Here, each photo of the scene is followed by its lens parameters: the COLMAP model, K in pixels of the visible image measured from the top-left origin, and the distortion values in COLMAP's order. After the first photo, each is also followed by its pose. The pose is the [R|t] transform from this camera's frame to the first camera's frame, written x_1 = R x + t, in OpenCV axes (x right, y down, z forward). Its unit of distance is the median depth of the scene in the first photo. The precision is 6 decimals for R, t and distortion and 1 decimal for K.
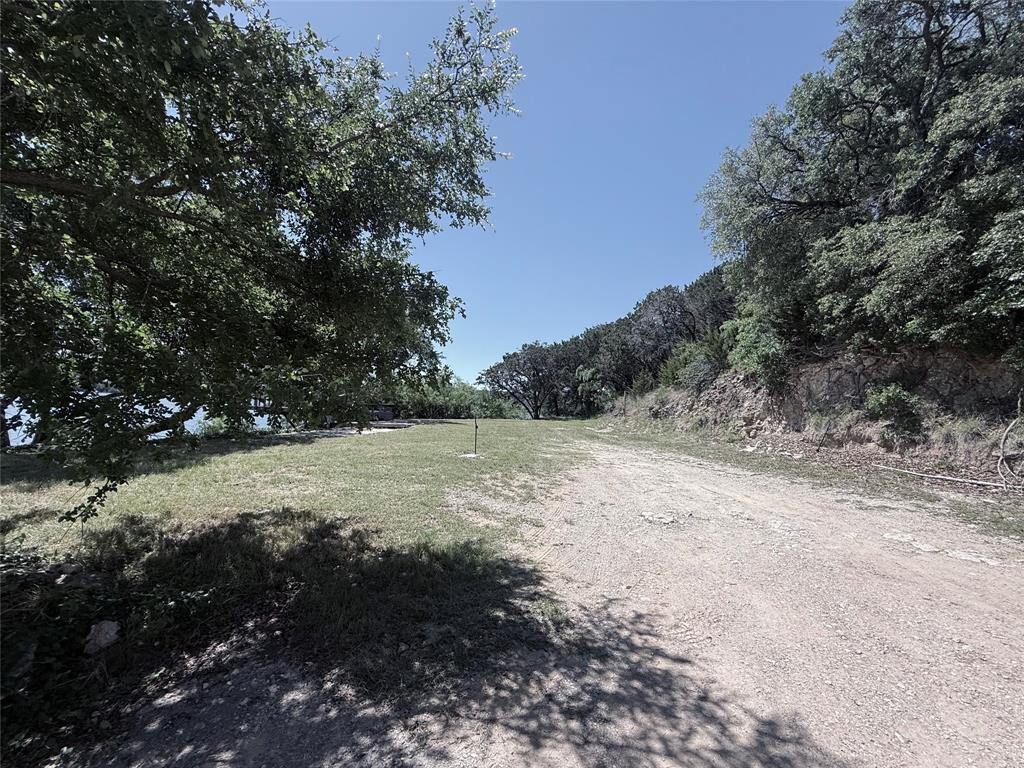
lens RADIAL K [[407.0, 0, 512.0], [0, 407.0, 384.0], [0, 0, 1]] dist [-0.001169, 0.000127]
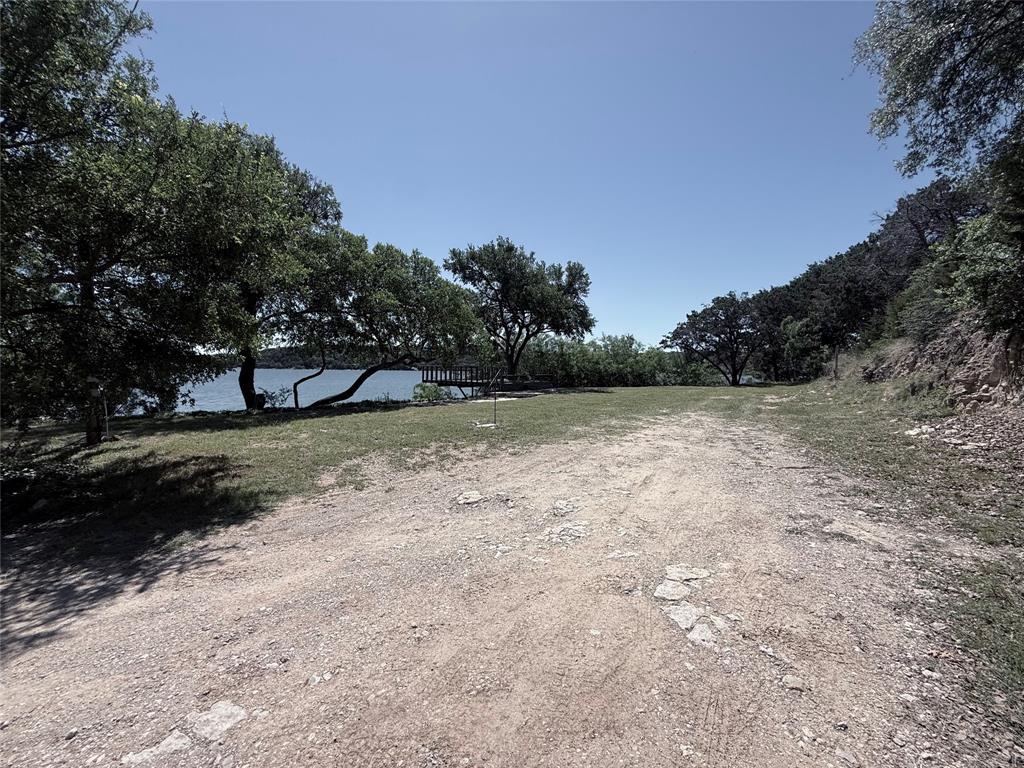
lens RADIAL K [[407.0, 0, 512.0], [0, 407.0, 384.0], [0, 0, 1]] dist [-0.001169, 0.000127]
pose [[0.829559, -0.018262, -0.558121, 0.161205], [0.063482, 0.996070, 0.061764, 0.002299], [0.554800, -0.086667, 0.827458, 0.047044]]
